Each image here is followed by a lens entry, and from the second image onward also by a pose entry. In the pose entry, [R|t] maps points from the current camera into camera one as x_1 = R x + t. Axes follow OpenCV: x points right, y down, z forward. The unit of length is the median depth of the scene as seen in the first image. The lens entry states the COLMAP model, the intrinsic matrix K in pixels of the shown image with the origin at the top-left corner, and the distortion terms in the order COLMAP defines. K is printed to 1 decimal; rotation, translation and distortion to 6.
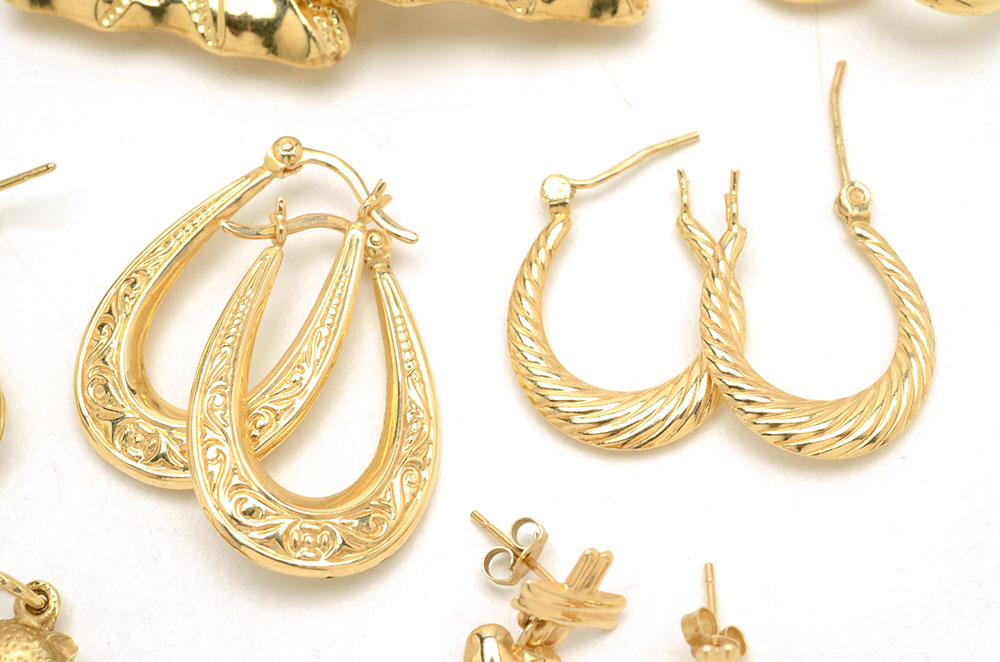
lens RADIAL K [[2882.7, 0, 501.0], [0, 2882.7, 336.1], [0, 0, 1]] dist [-0.019719, 0.000000]
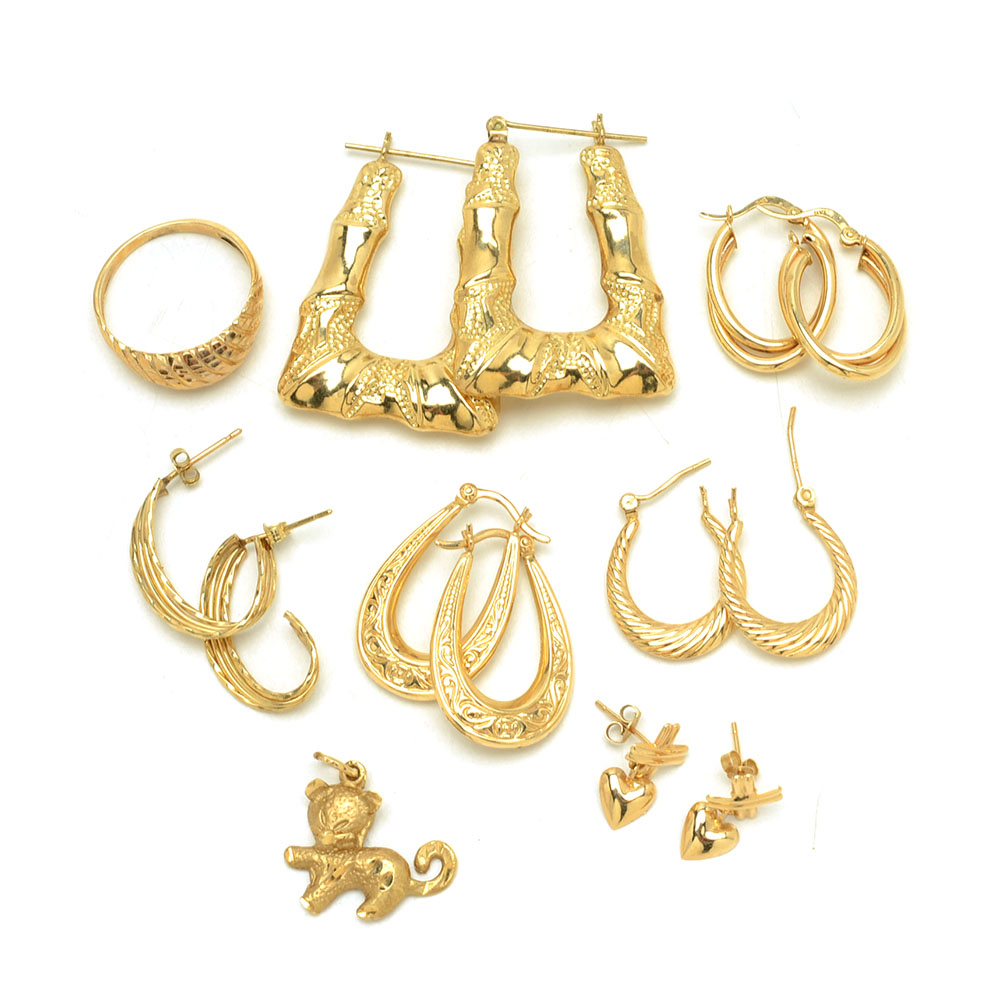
lens RADIAL K [[4348.2, 0, 499.6], [0, 4348.2, 498.2], [0, 0, 1]] dist [0.093225, 0.000000]
pose [[0.997020, -0.074052, 0.021609, -0.112491], [0.070973, 0.990334, 0.119167, -0.366856], [-0.030225, -0.117278, 0.992639, -1.543998]]
